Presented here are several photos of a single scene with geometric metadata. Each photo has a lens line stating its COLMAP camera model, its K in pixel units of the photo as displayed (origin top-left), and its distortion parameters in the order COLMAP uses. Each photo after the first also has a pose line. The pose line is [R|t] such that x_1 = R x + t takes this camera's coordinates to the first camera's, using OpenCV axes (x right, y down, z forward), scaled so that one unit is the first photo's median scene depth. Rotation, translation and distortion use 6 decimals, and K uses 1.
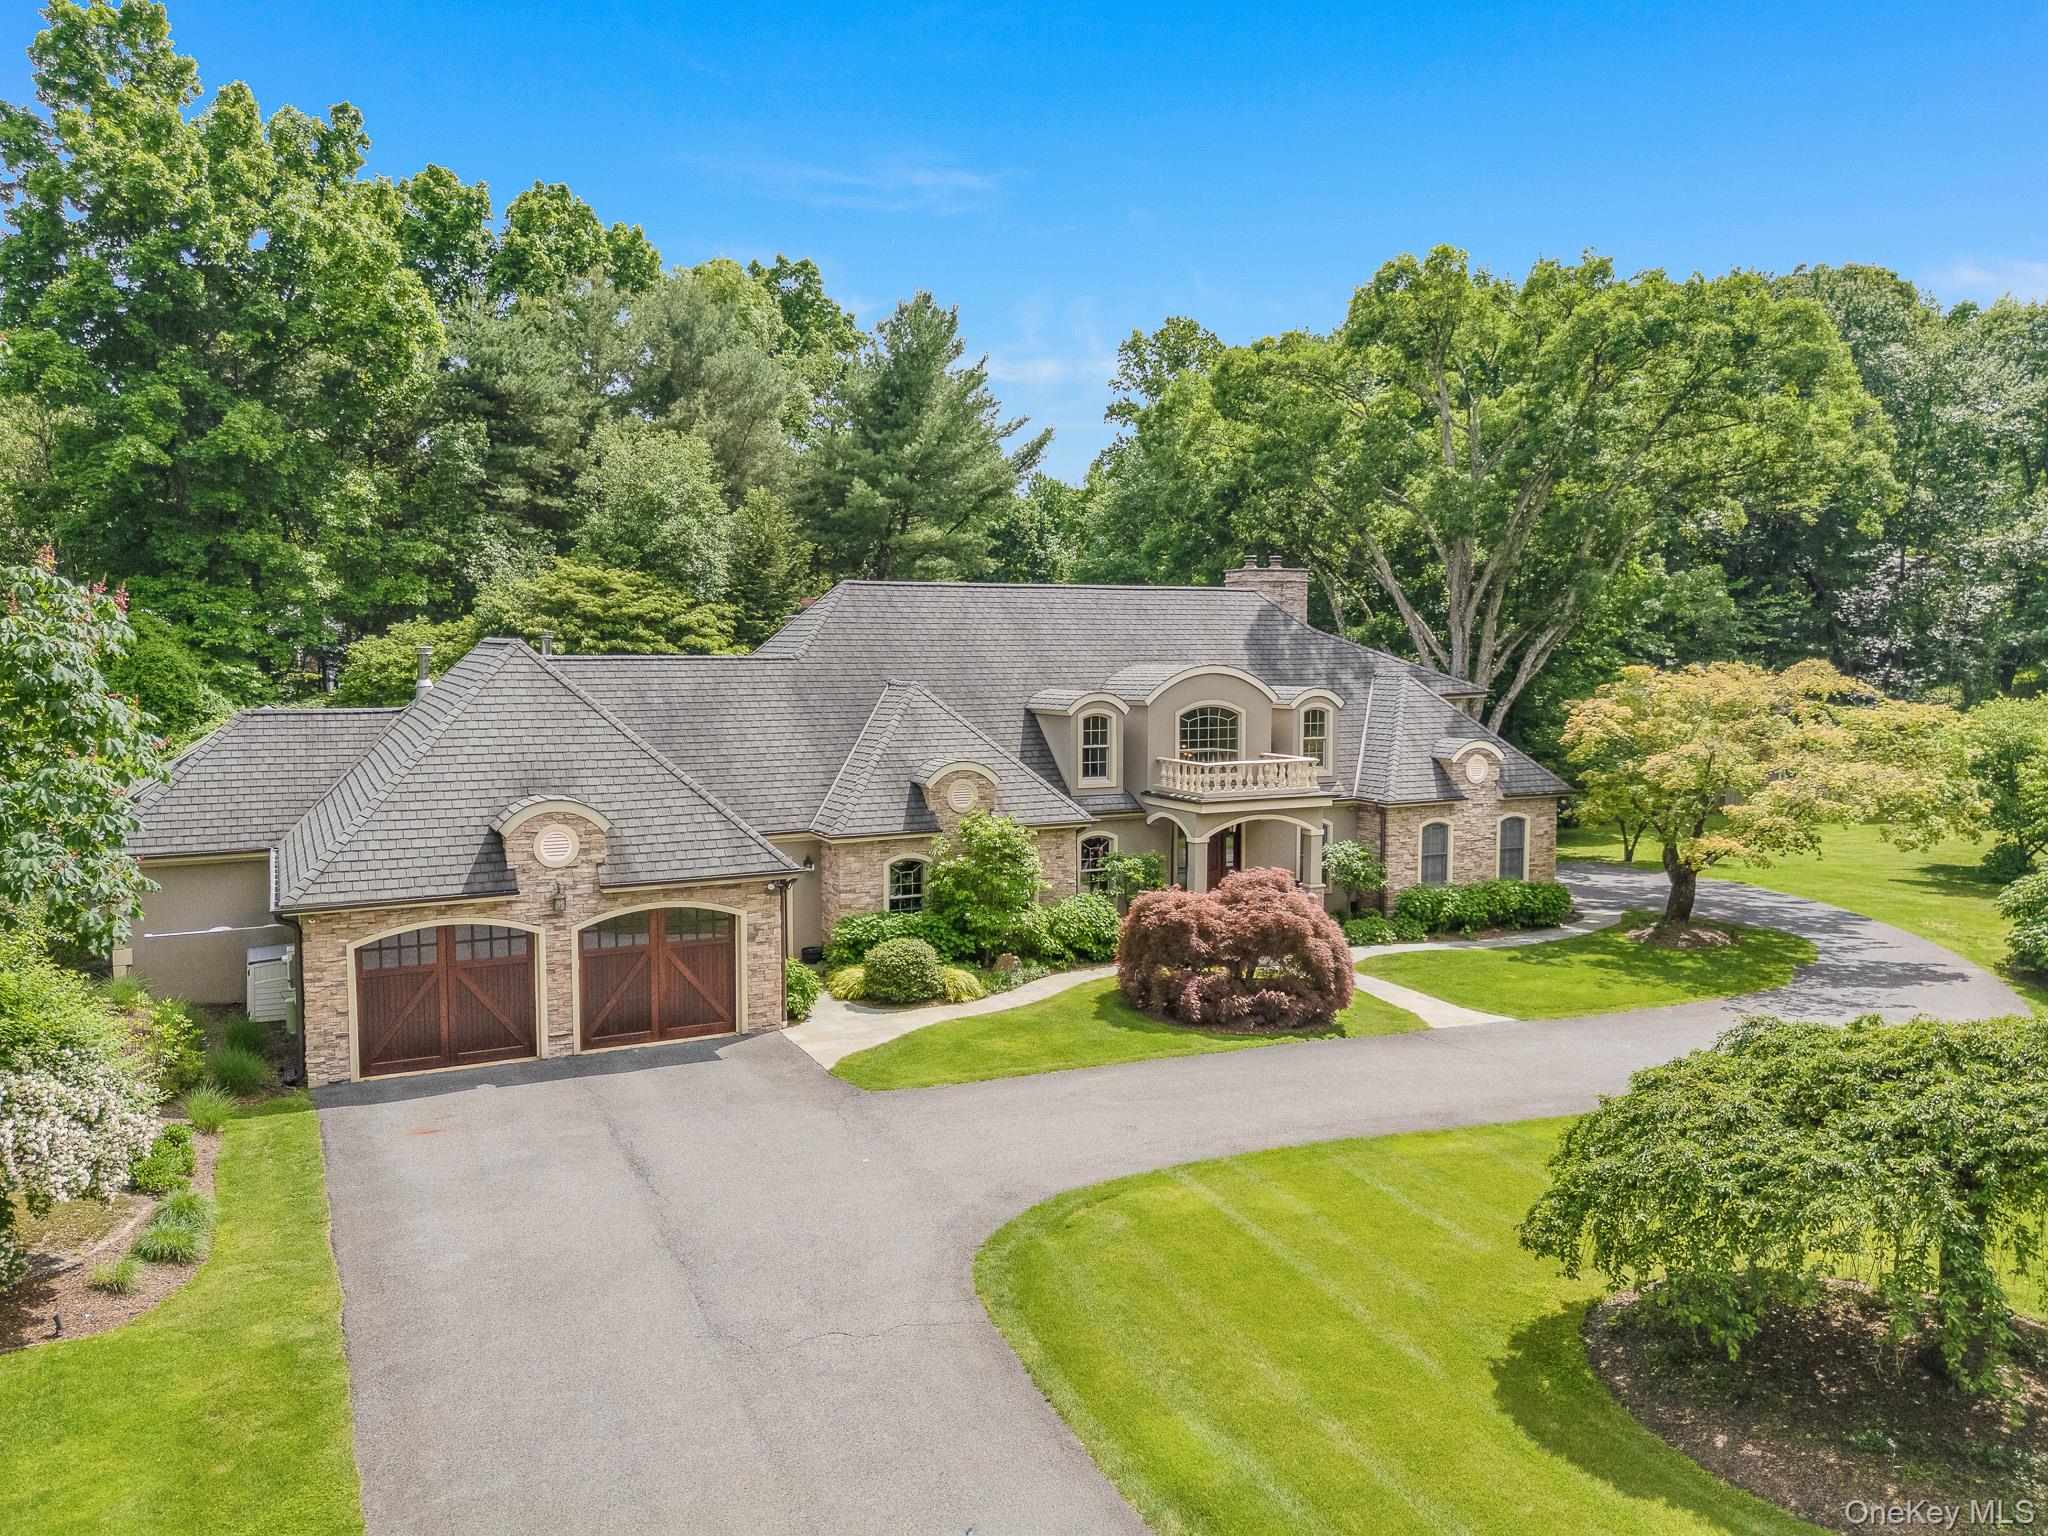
lens RADIAL K [[1501.5, 0, 1024.0], [0, 1501.5, 768.0], [0, 0, 1]] dist [0.059535, -0.042793]
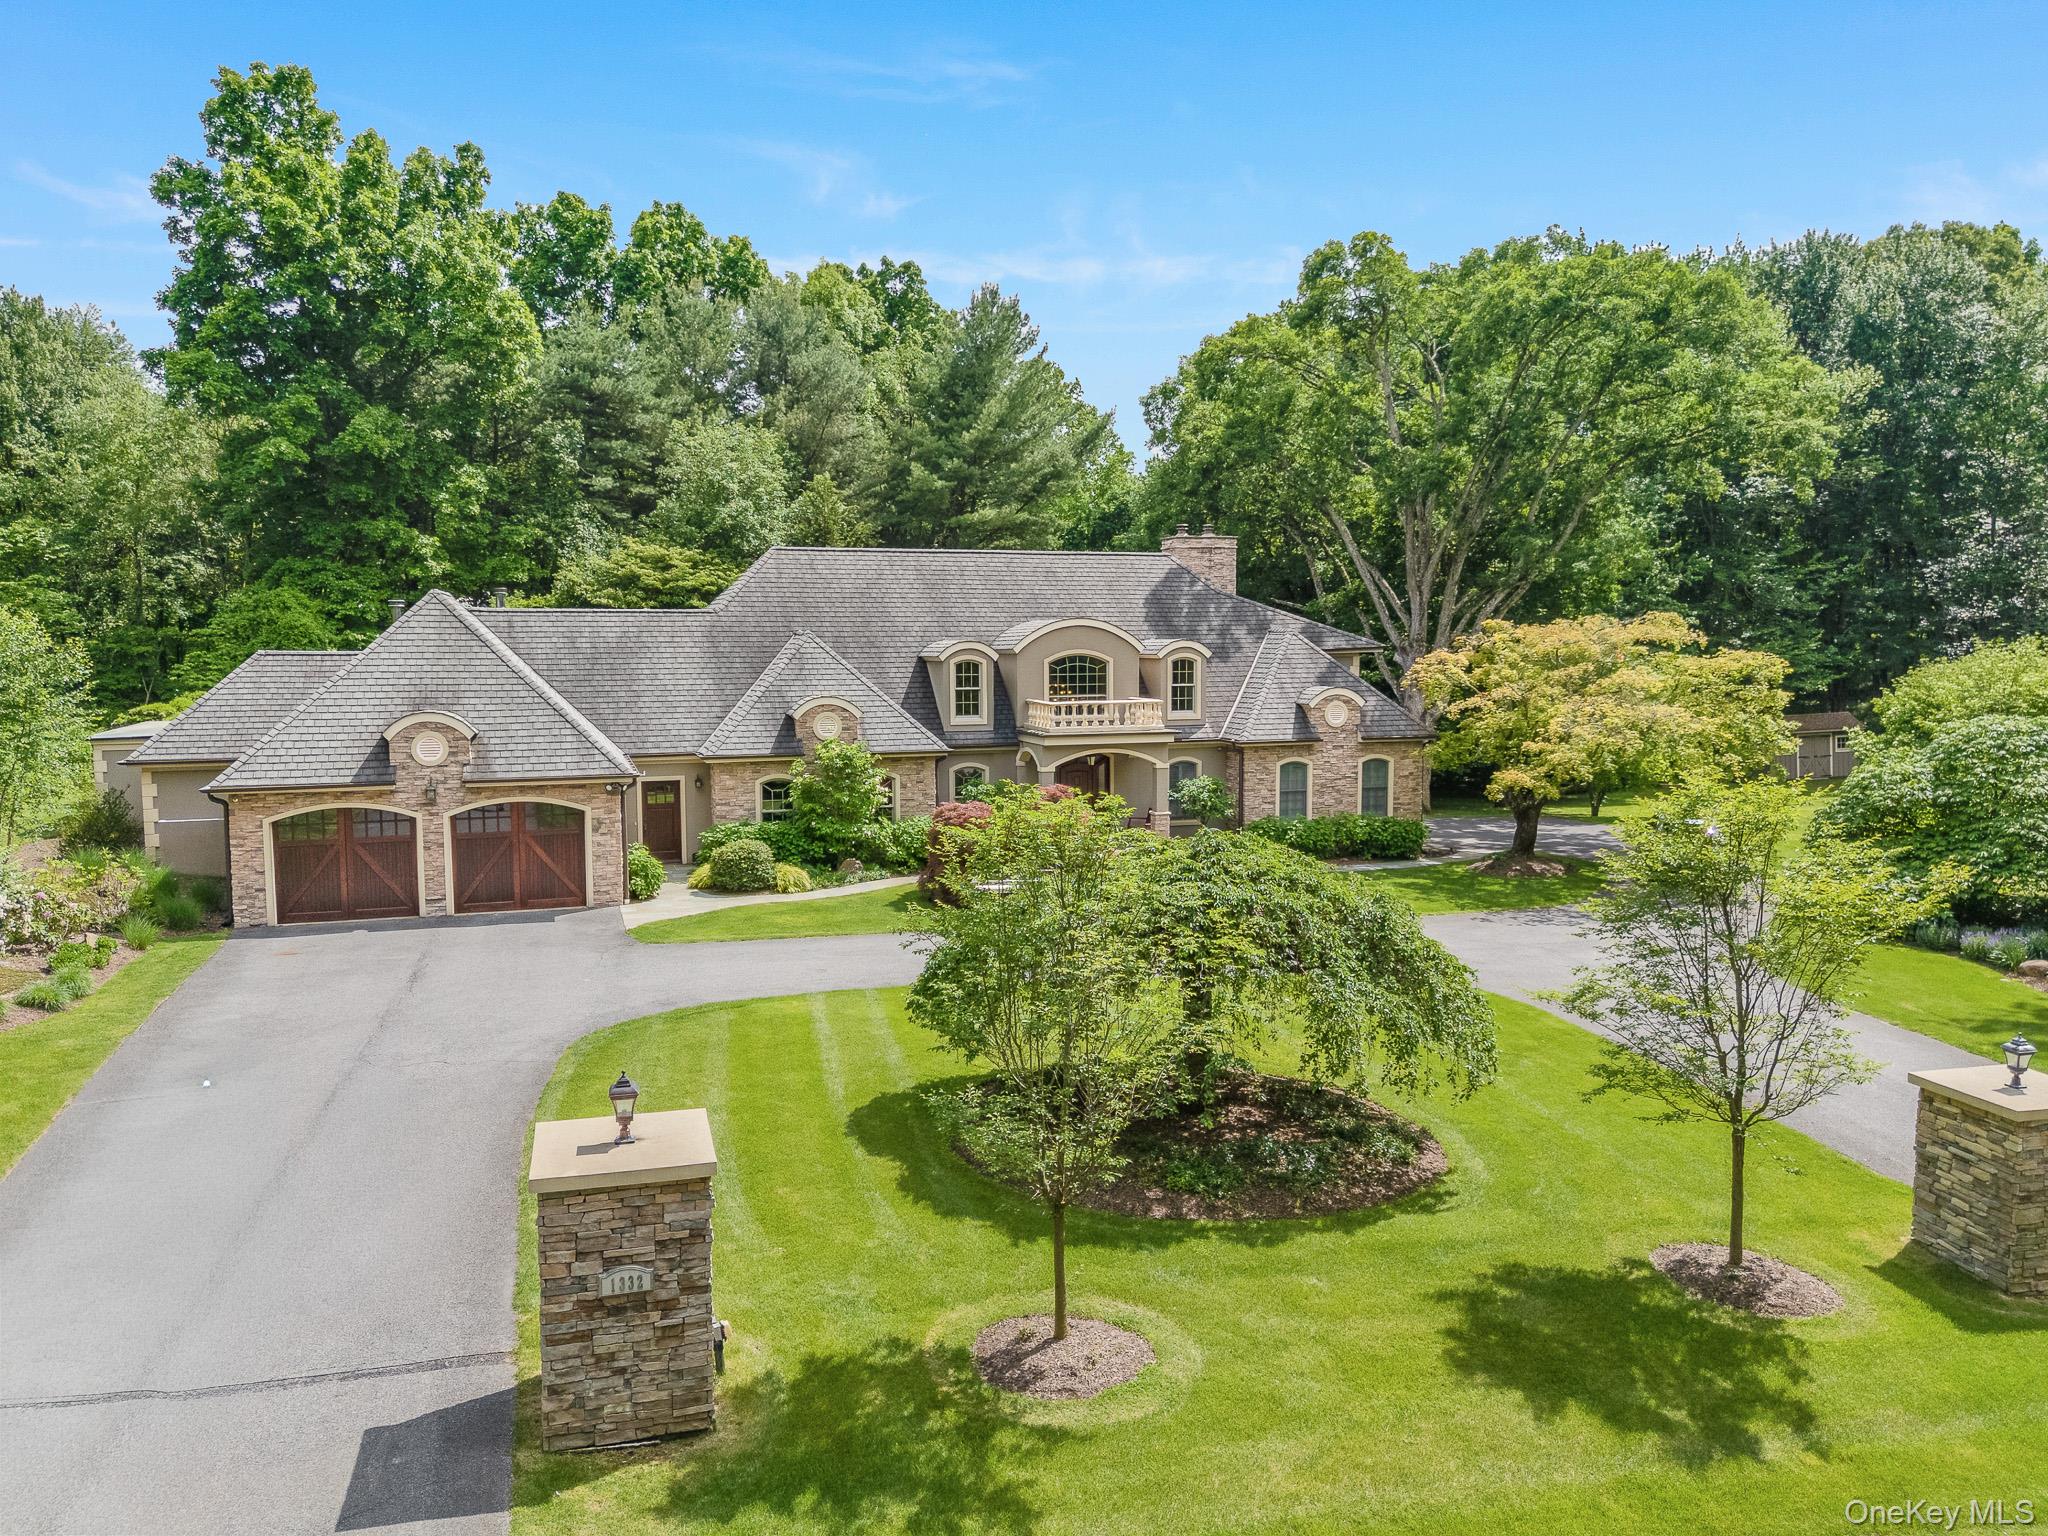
lens RADIAL K [[1501.5, 0, 1024.0], [0, 1501.5, 768.0], [0, 0, 1]] dist [0.059535, -0.042793]
pose [[0.988733, 0.011043, -0.149279, 0.162991], [-0.010166, 0.999926, 0.006636, 0.023811], [0.149341, -0.005043, 0.988773, -0.078224]]
